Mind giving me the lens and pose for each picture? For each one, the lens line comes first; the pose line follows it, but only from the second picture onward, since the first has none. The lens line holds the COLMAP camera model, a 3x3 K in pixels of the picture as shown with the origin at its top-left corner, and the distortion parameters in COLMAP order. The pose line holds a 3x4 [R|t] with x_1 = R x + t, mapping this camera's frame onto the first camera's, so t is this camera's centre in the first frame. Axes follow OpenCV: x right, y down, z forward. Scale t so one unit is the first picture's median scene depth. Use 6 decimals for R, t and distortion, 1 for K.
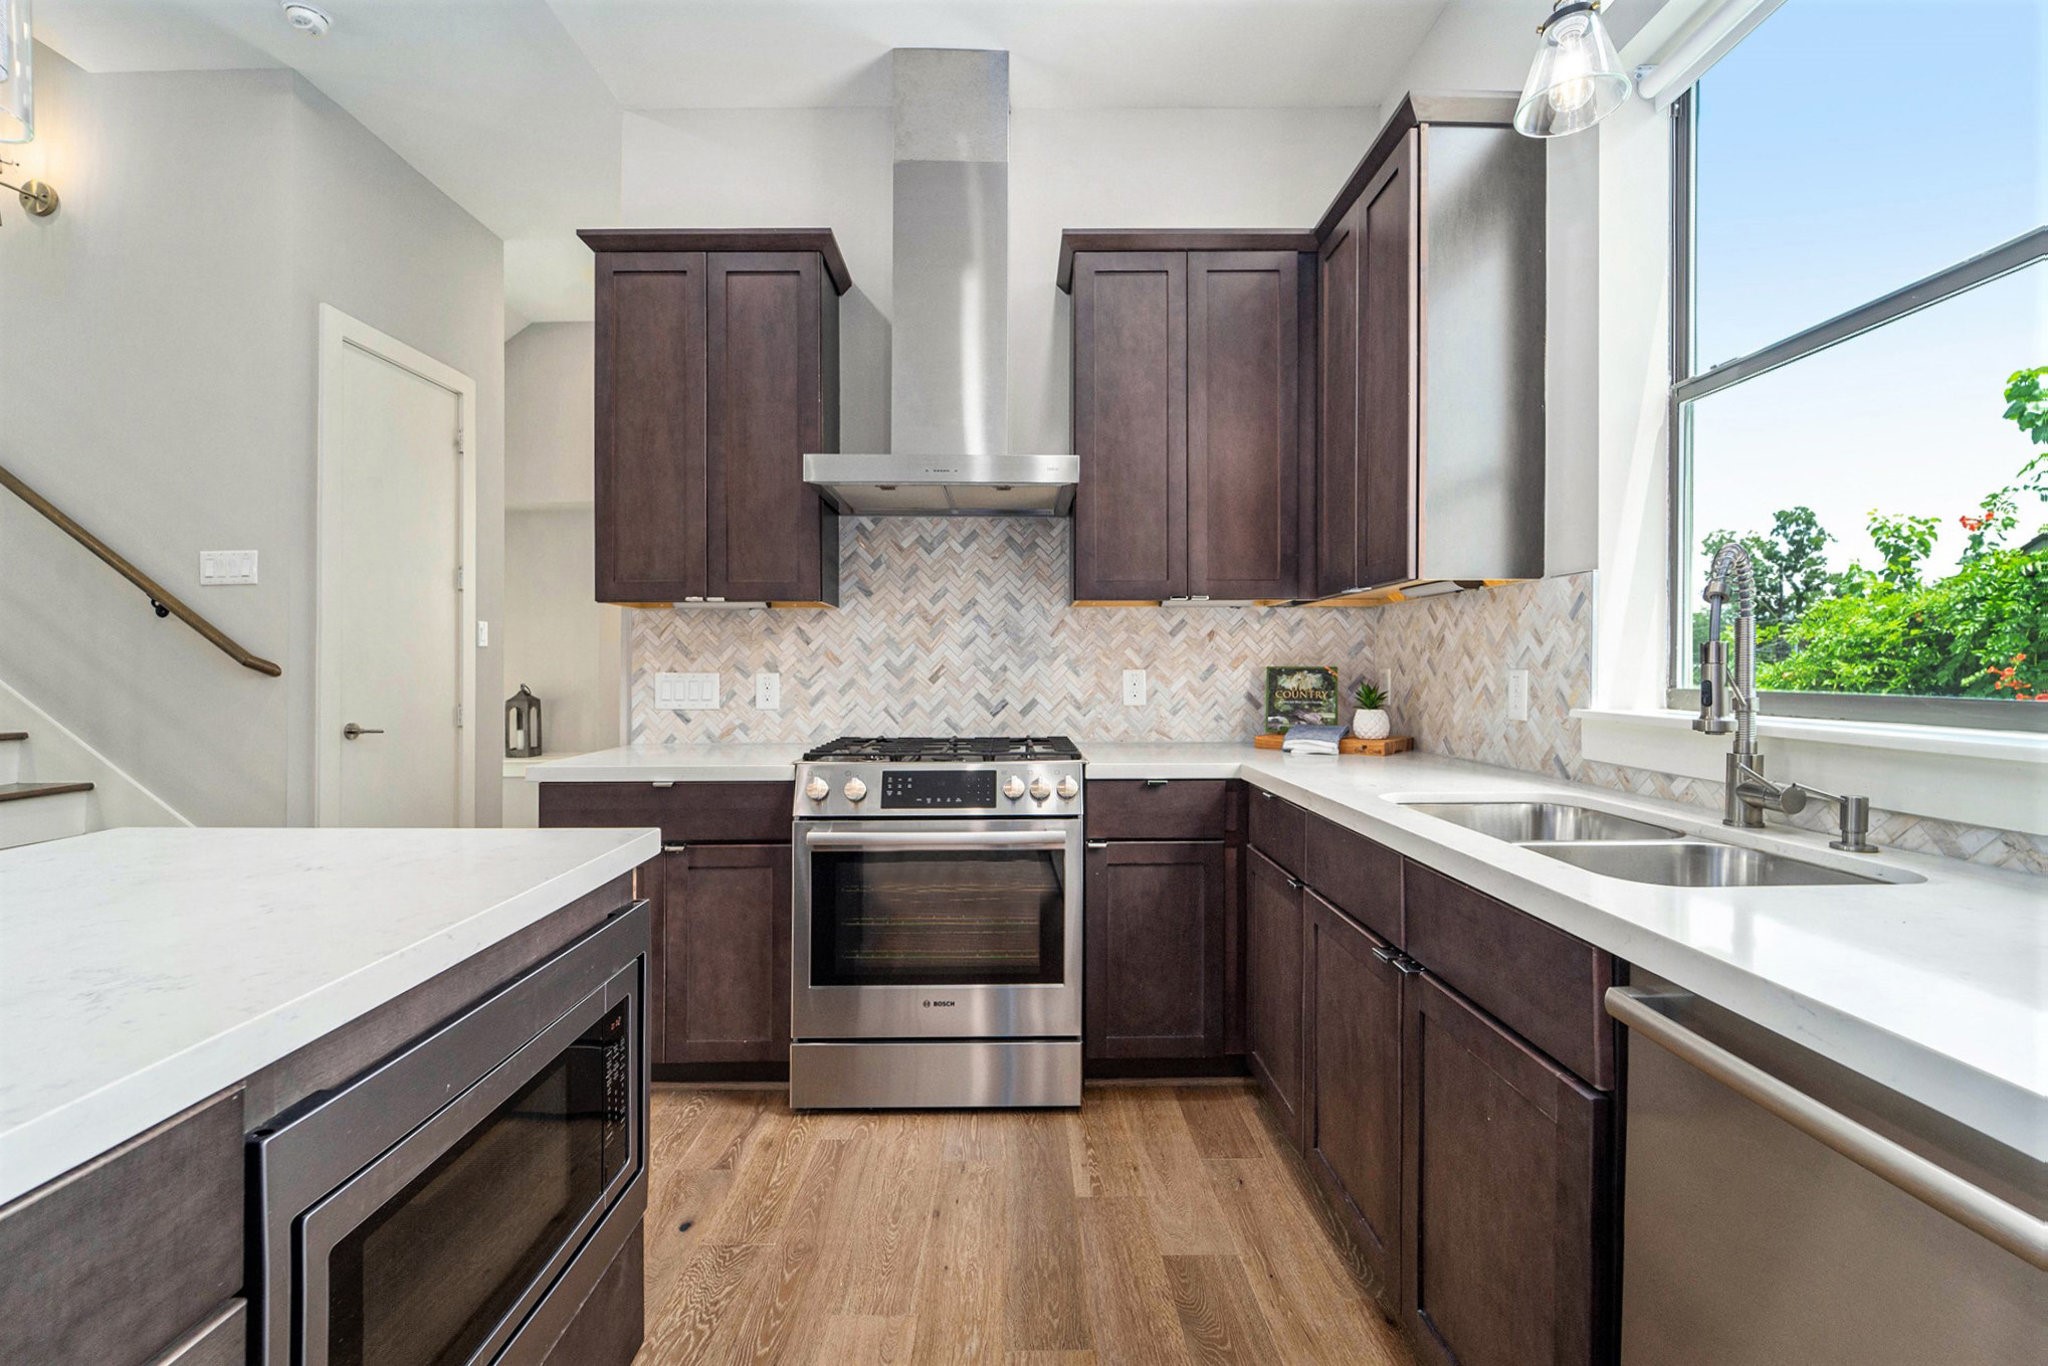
lens RADIAL K [[869.8, 0, 1028.3], [0, 869.8, 679.4], [0, 0, 1]] dist [-0.009216, -0.000401]
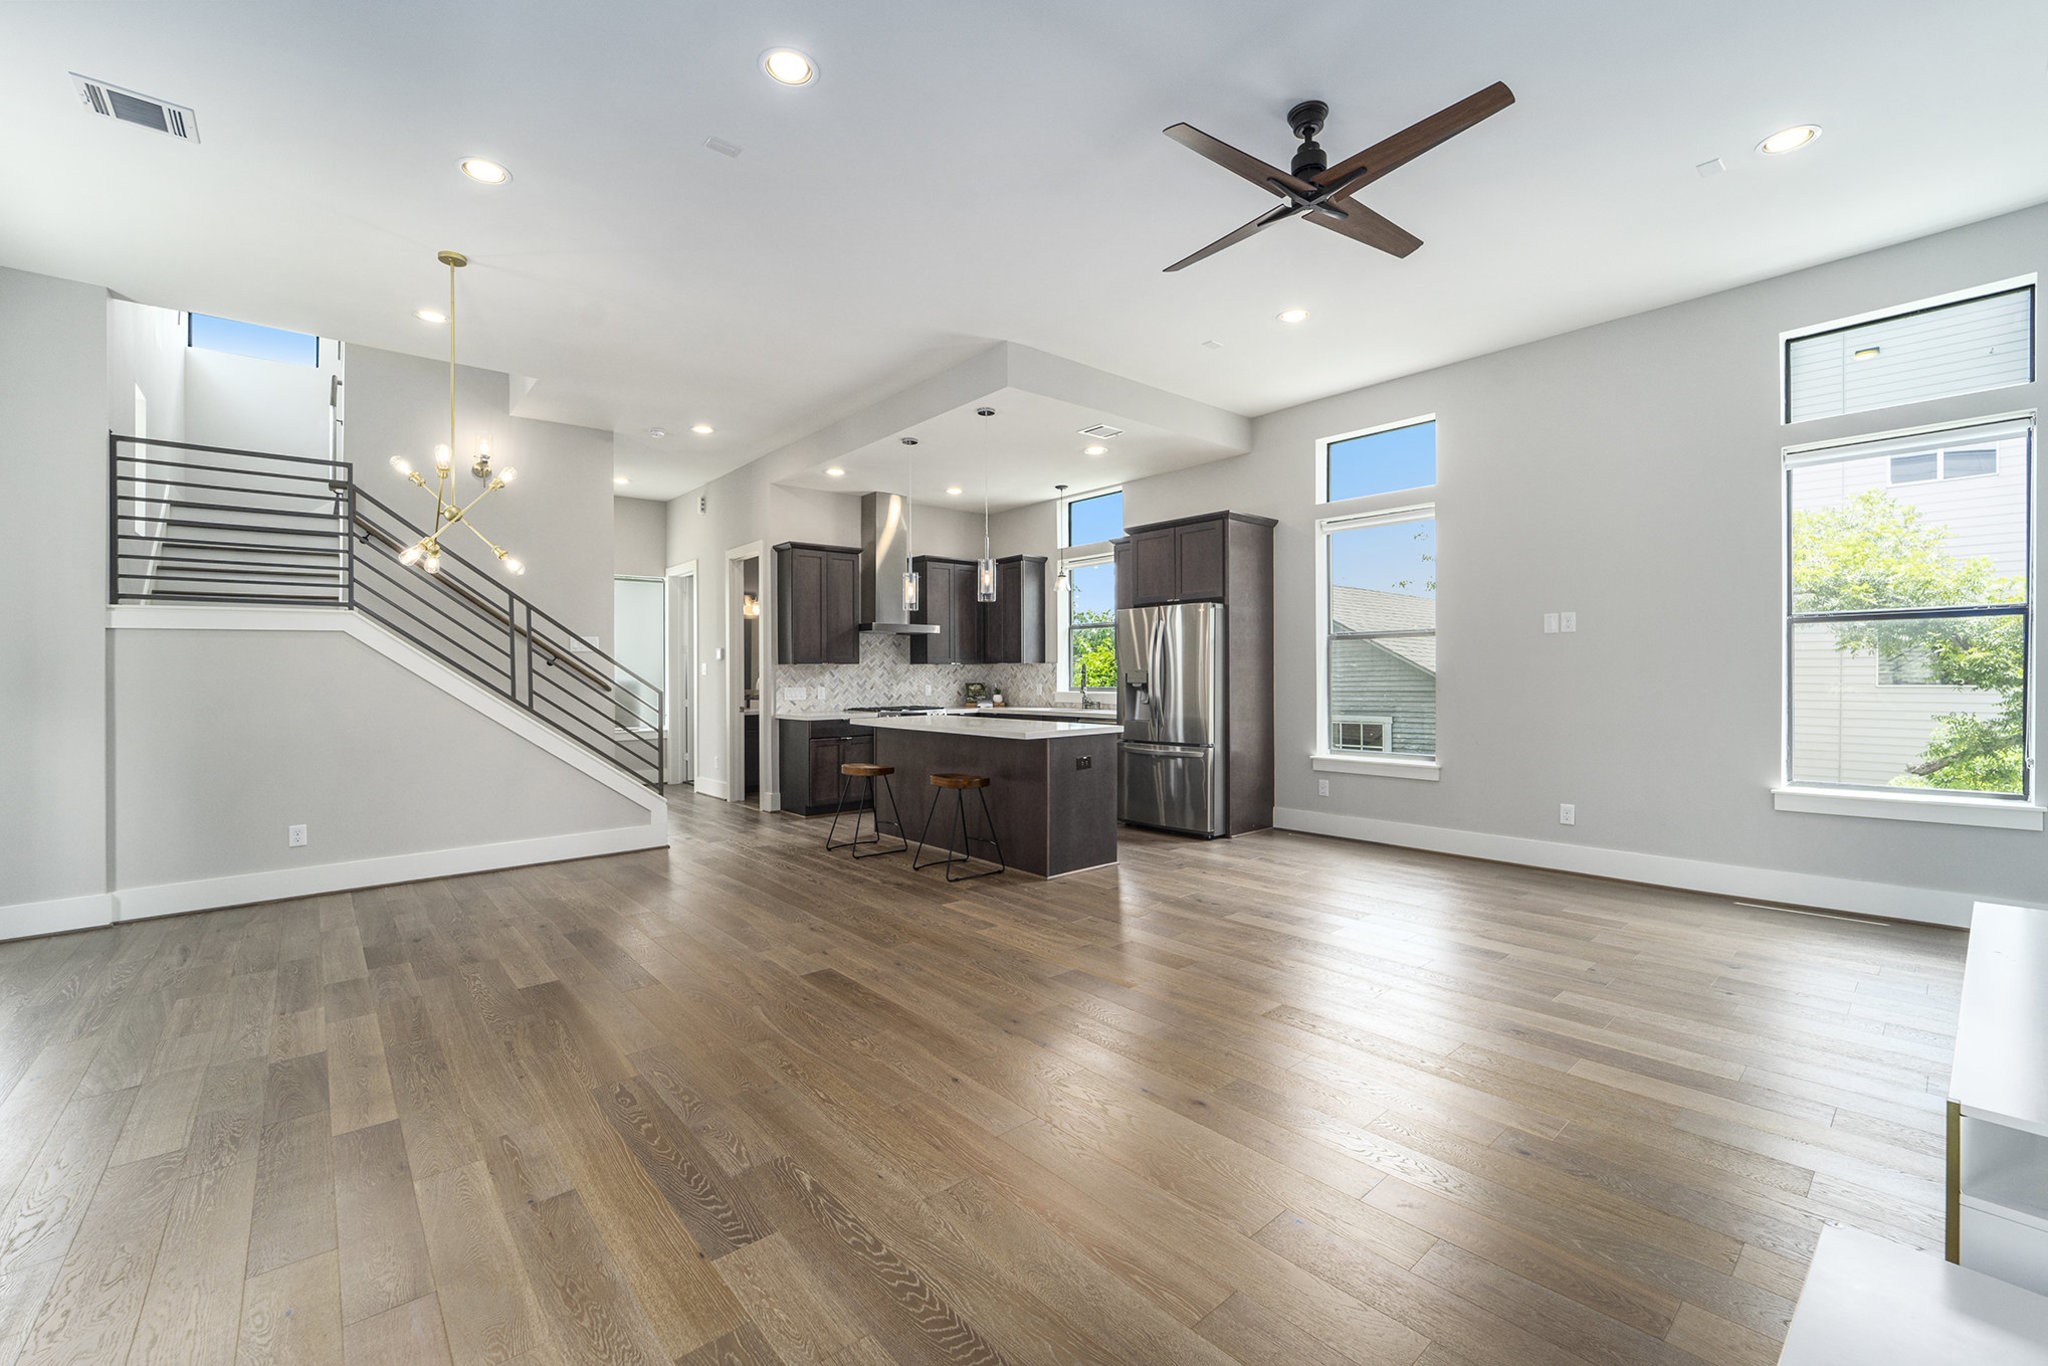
lens RADIAL K [[843.4, 0, 1046.4], [0, 843.4, 689.8], [0, 0, 1]] dist [0.000351, -0.000214]
pose [[0.746814, -0.014474, 0.664876, -1.735114], [0.014666, 0.999878, 0.005294, -0.001983], [-0.664871, 0.005797, 0.746935, -1.699433]]
